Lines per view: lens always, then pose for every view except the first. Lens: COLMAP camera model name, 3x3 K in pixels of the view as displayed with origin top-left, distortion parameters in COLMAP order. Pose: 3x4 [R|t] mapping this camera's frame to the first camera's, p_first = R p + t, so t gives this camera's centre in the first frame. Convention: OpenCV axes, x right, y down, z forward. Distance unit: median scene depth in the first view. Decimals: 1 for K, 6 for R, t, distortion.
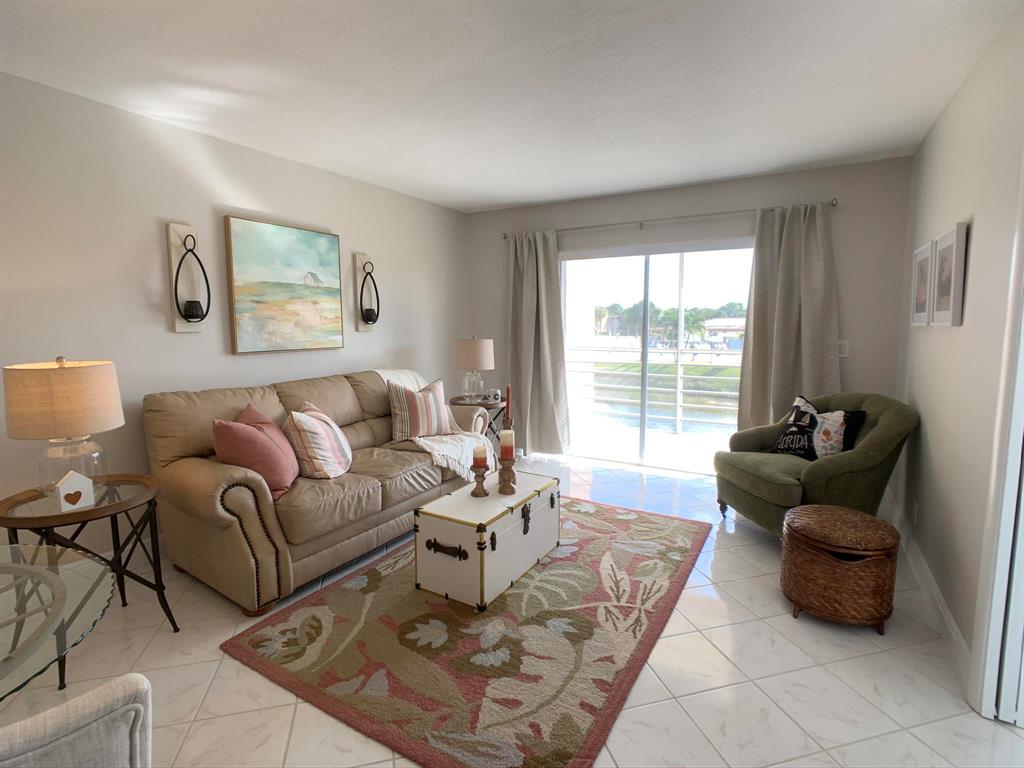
lens RADIAL K [[506.1, 0, 516.5], [0, 506.1, 373.2], [0, 0, 1]] dist [-0.015456, 0.000189]
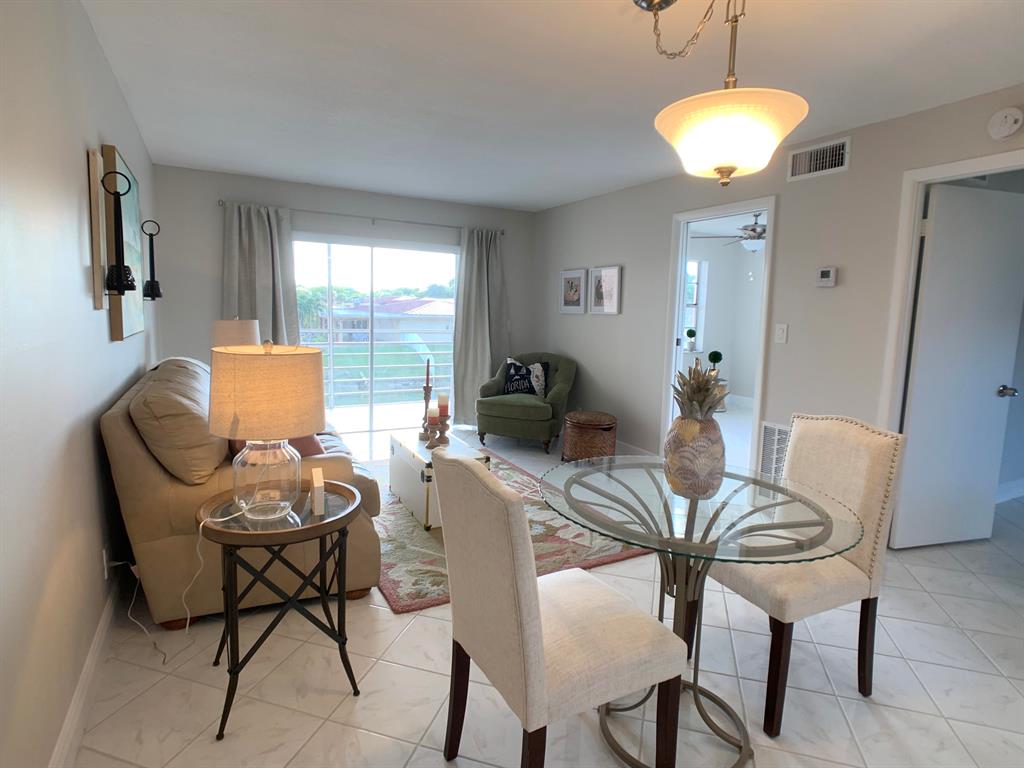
lens RADIAL K [[542.8, 0, 513.0], [0, 542.8, 366.4], [0, 0, 1]] dist [-0.013329, 0.000401]
pose [[0.513829, -0.069283, 0.855091, -0.859700], [0.053357, 0.997385, 0.048750, -0.006551], [-0.856232, 0.020575, 0.516182, 0.123024]]
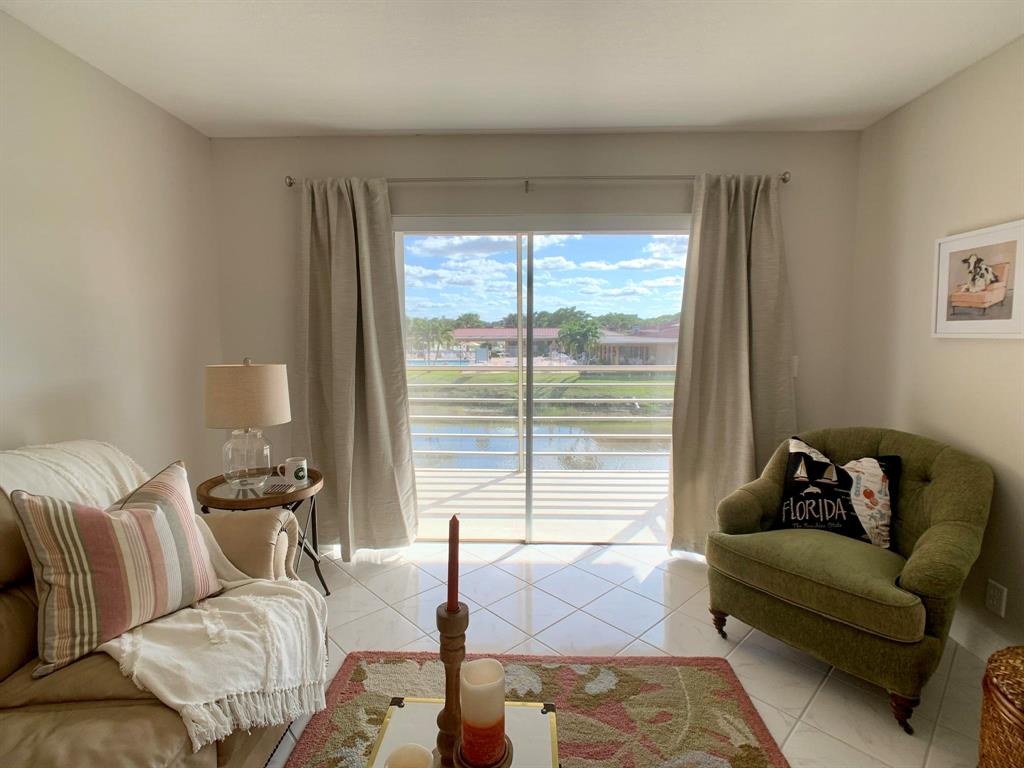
lens RADIAL K [[506.1, 0, 516.5], [0, 506.1, 373.2], [0, 0, 1]] dist [-0.015456, 0.000189]
pose [[0.876866, -0.036197, 0.479369, -0.116661], [0.044752, 0.998977, -0.006429, -0.057020], [-0.478647, 0.027090, 0.877590, 0.556291]]
